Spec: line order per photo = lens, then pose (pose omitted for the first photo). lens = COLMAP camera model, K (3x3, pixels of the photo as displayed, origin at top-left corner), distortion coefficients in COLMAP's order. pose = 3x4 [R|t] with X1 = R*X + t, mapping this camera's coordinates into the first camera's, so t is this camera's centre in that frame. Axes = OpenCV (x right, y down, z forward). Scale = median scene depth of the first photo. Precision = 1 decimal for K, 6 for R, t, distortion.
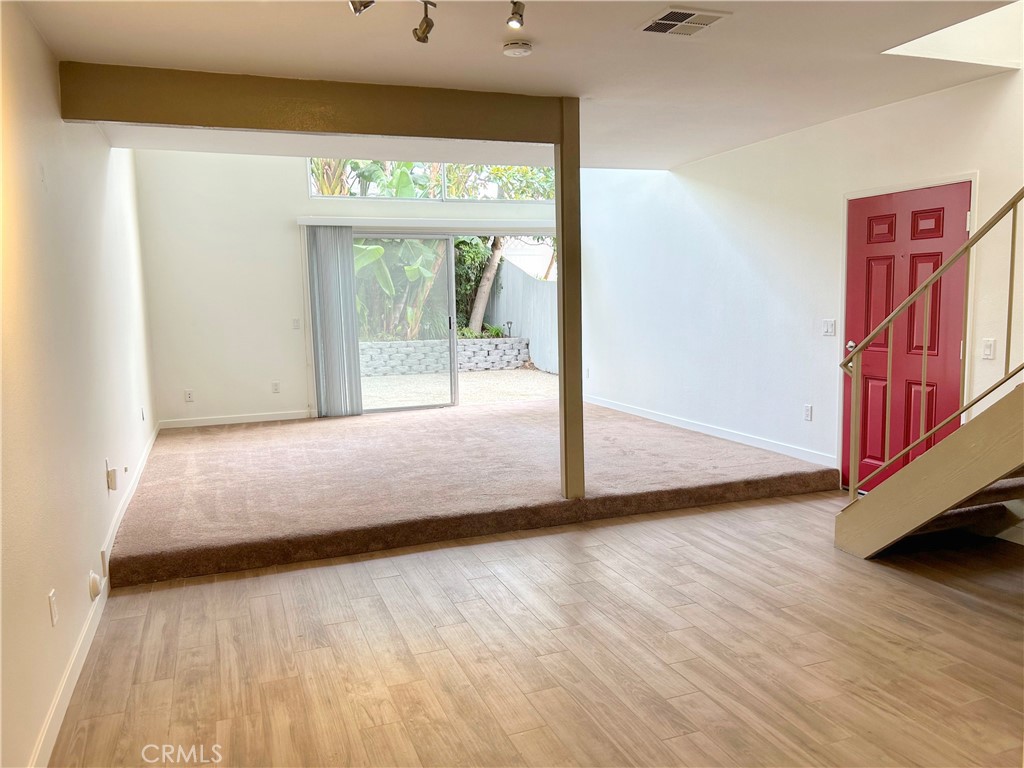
lens RADIAL K [[775.8, 0, 515.1], [0, 775.8, 380.8], [0, 0, 1]] dist [0.046592, -0.000714]
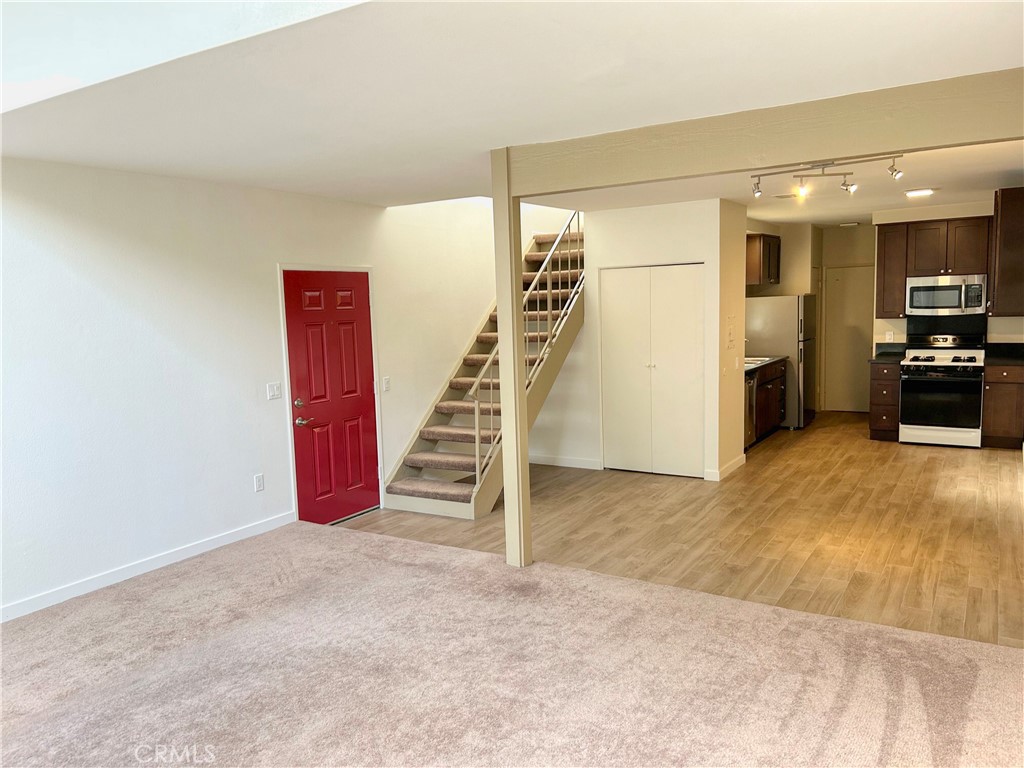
lens RADIAL K [[769.9, 0, 508.6], [0, 769.9, 392.3], [0, 0, 1]] dist [0.043251, 0.000048]
pose [[-0.597095, -0.053105, 0.800411, -1.036994], [0.137701, 0.976209, 0.167492, -0.339614], [-0.790263, 0.210226, -0.575577, 2.364335]]
